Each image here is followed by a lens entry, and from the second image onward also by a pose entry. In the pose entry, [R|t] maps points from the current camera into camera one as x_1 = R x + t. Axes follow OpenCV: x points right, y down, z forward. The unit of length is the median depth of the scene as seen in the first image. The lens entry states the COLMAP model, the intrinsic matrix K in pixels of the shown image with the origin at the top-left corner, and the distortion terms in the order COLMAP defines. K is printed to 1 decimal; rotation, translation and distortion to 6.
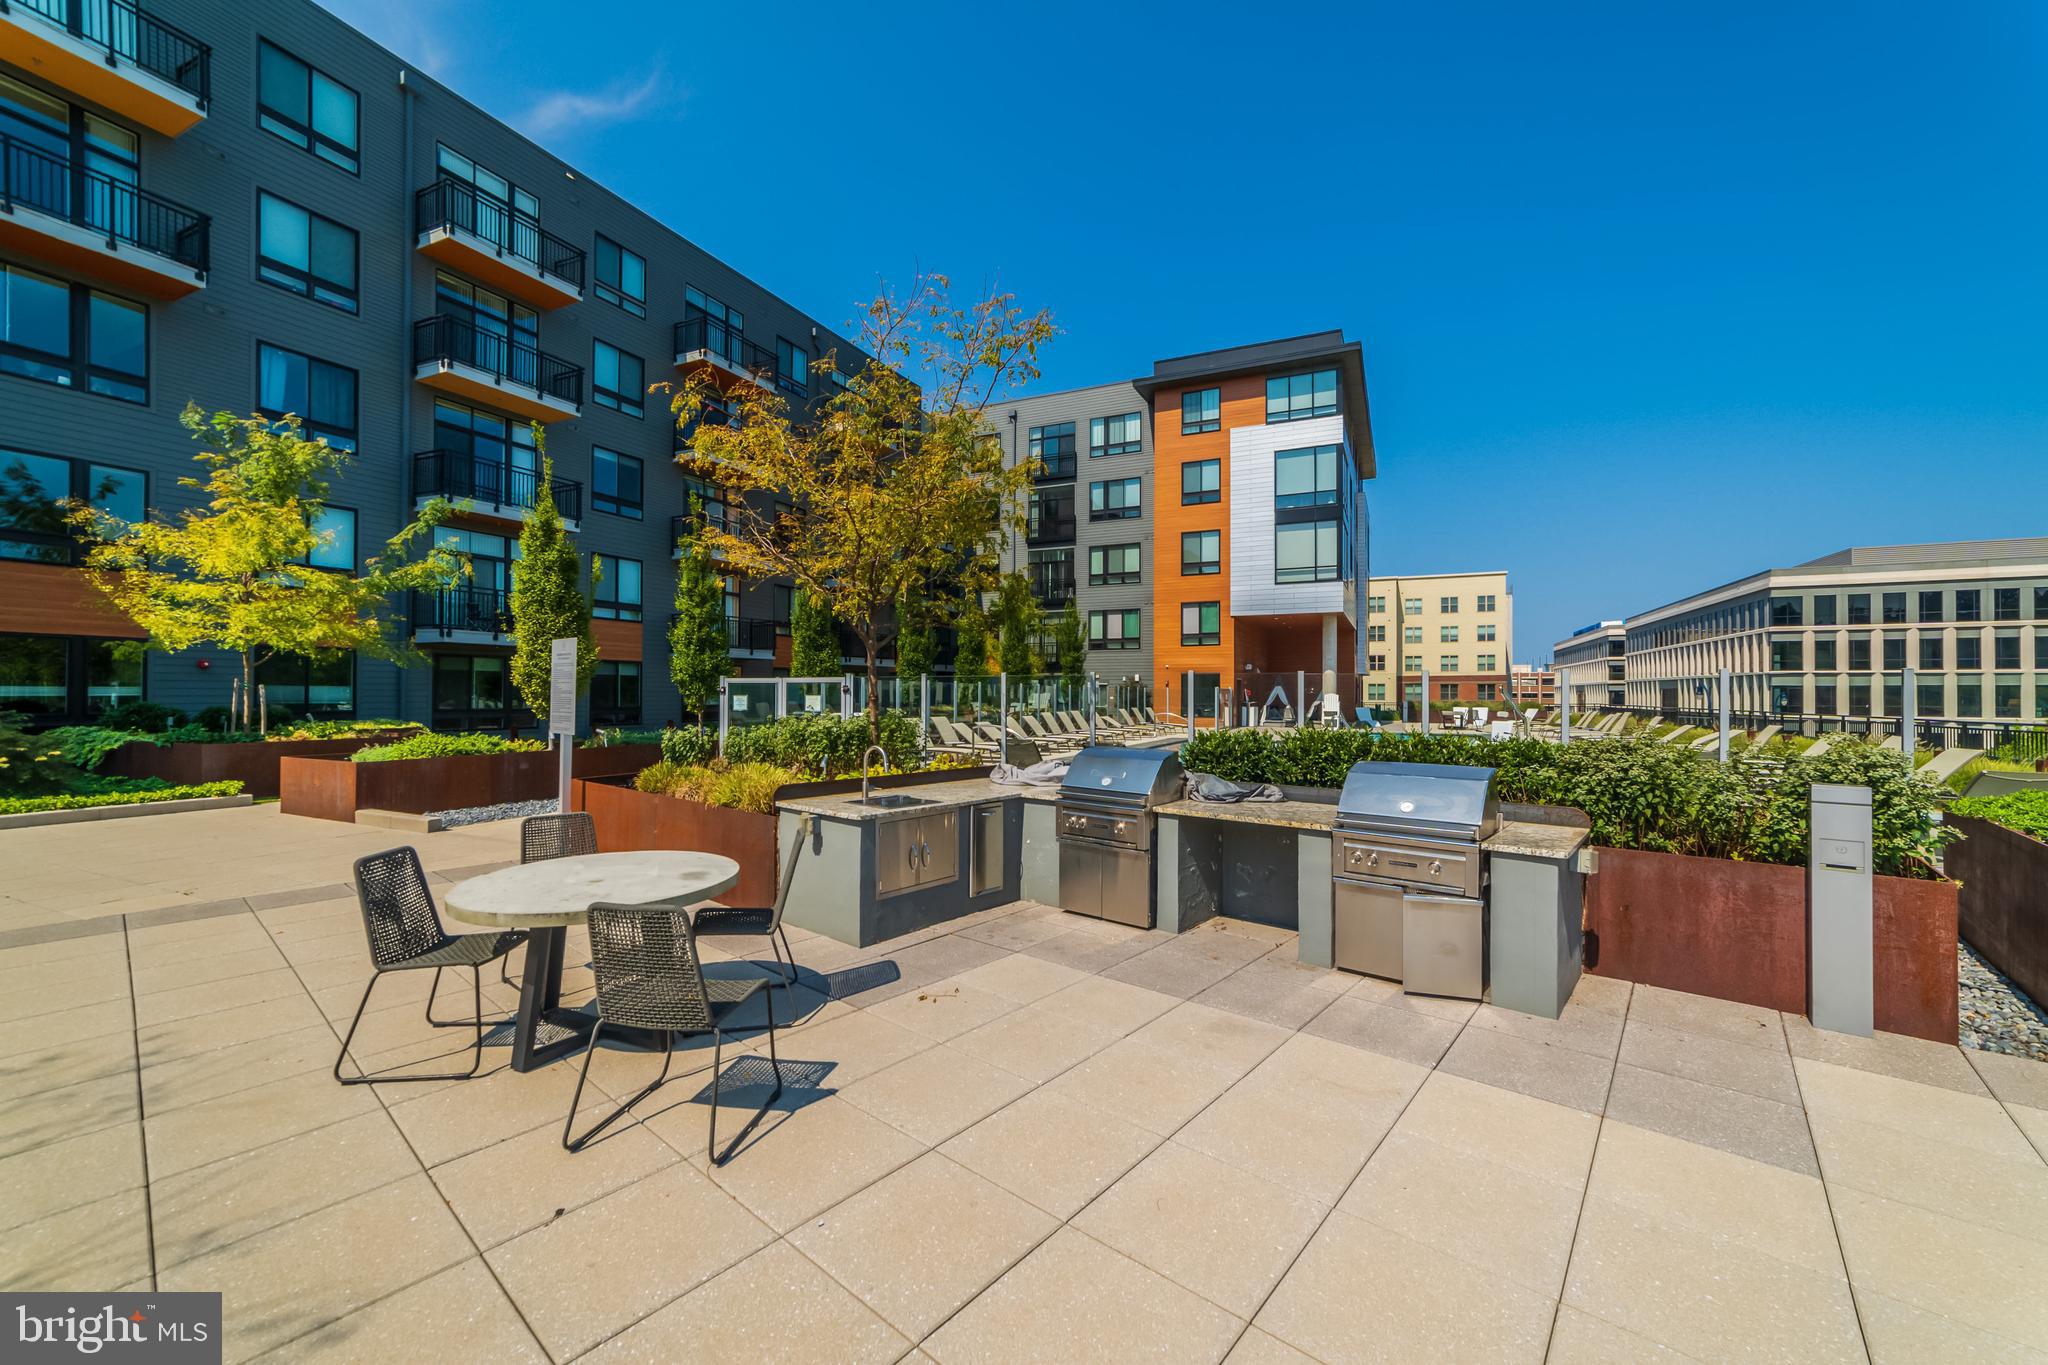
lens RADIAL K [[786.9, 0, 1069.0], [0, 786.9, 682.8], [0, 0, 1]] dist [0.001550, 0.000301]
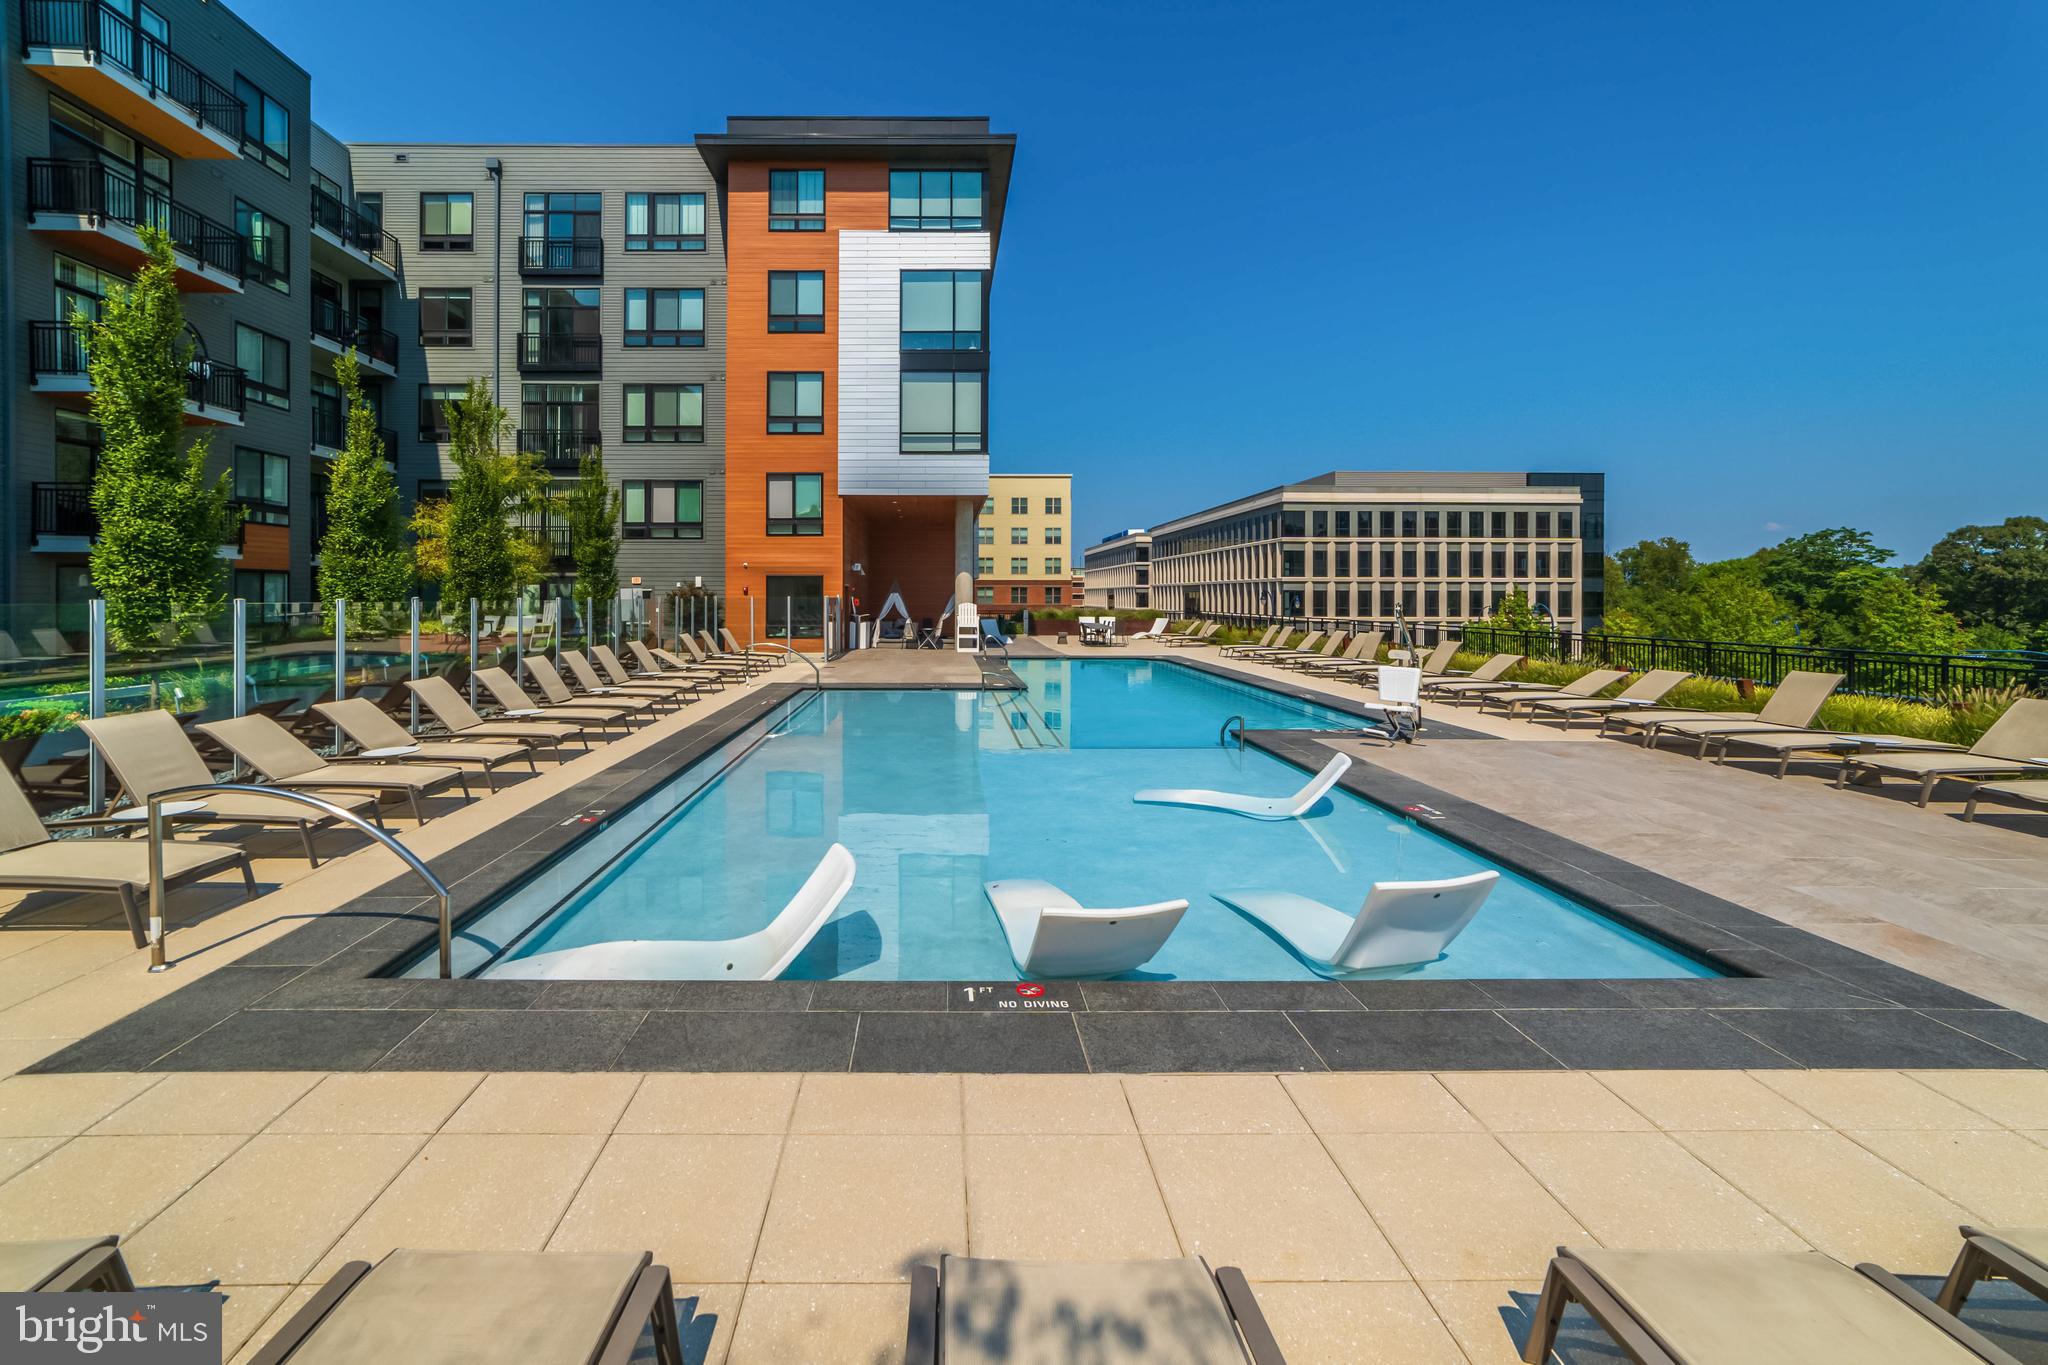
lens RADIAL K [[816.2, 0, 953.0], [0, 816.2, 591.5], [0, 0, 1]] dist [-0.011012, 0.000205]
pose [[0.914151, 0.000415, 0.405373, 0.002415], [-0.004234, 0.999955, 0.008525, -0.006306], [-0.405352, -0.009509, 0.914111, 0.394409]]
